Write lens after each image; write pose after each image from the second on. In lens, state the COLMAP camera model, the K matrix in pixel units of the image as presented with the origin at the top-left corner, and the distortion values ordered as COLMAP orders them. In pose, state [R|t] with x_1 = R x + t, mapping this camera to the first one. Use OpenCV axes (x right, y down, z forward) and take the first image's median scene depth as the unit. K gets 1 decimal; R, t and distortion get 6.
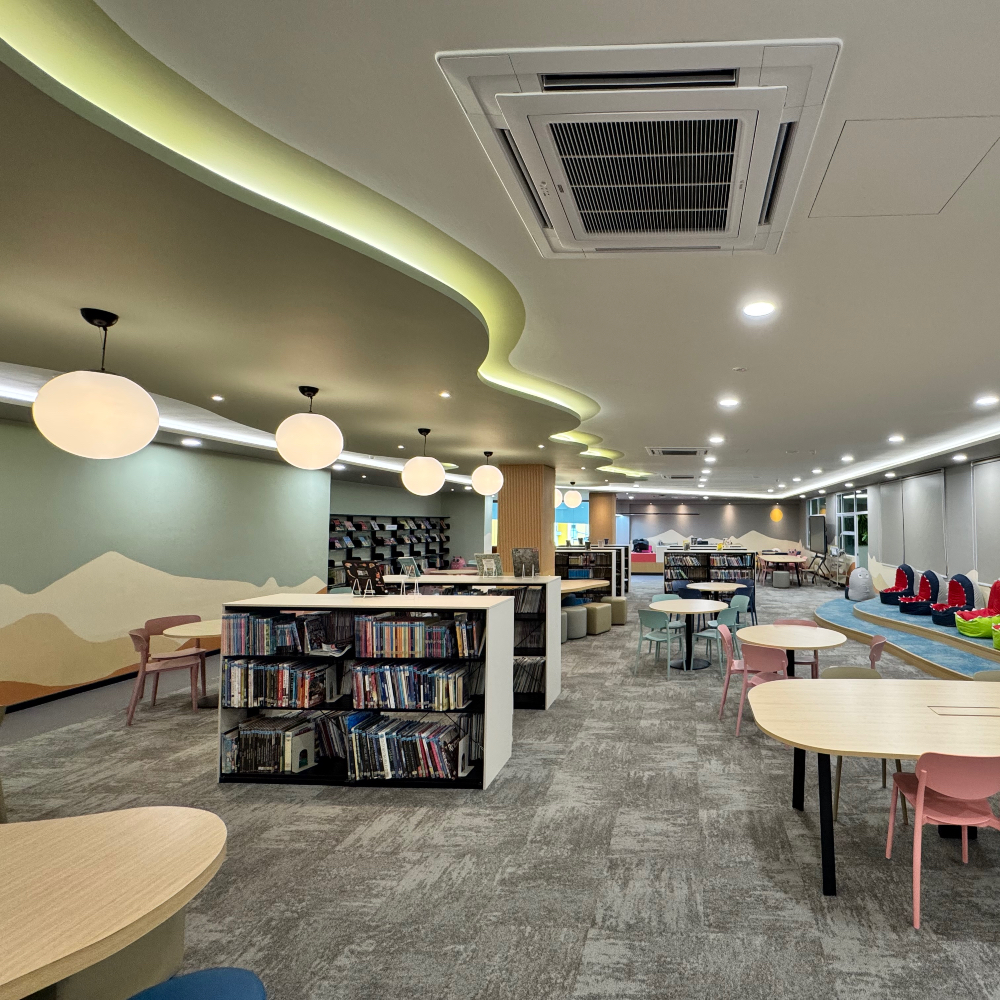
lens RADIAL K [[580.9, 0, 500.0], [0, 580.9, 500.0], [0, 0, 1]] dist [-0.003220, -0.000923]
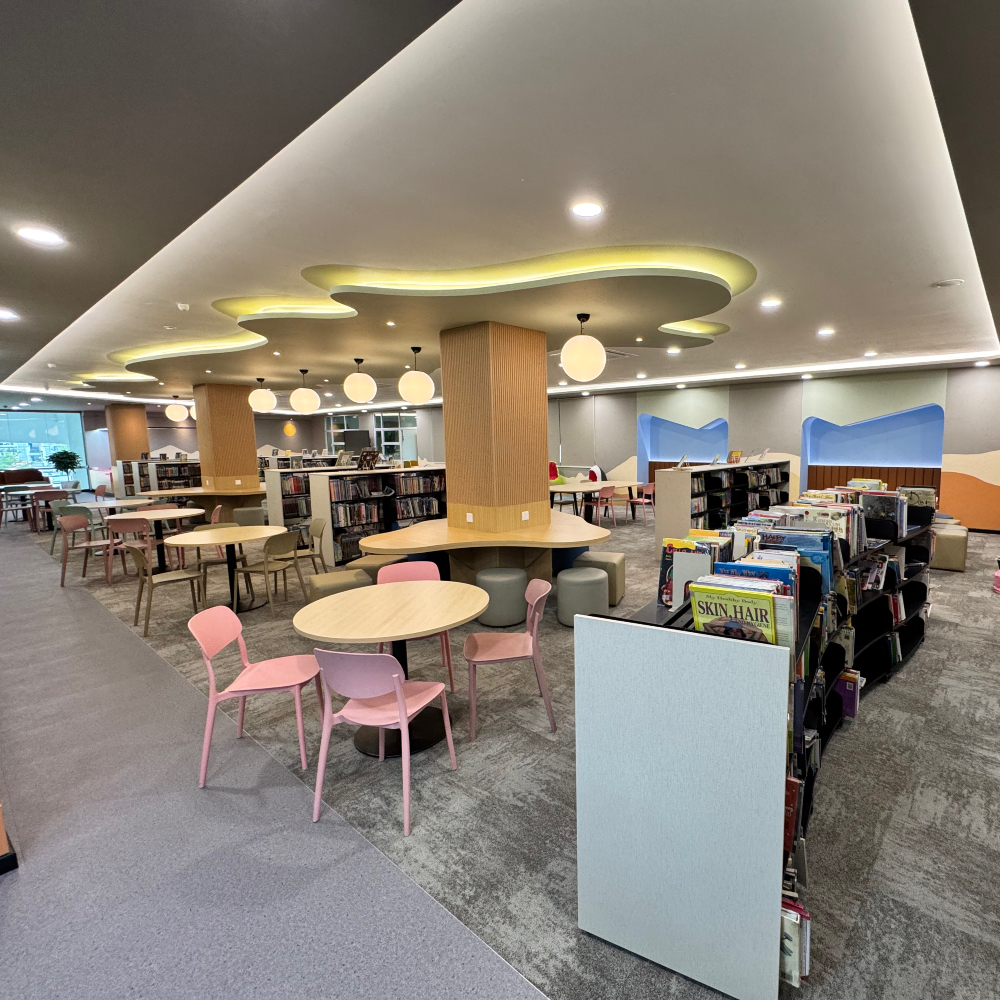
lens RADIAL K [[553.8, 0, 498.2], [0, 553.8, 504.3], [0, 0, 1]] dist [-0.001821, -0.001952]
pose [[0.695723, -0.092968, 0.712268, -1.402724], [-0.021521, 0.988446, 0.150037, -0.006708], [-0.717987, -0.119713, 0.685684, -0.635133]]
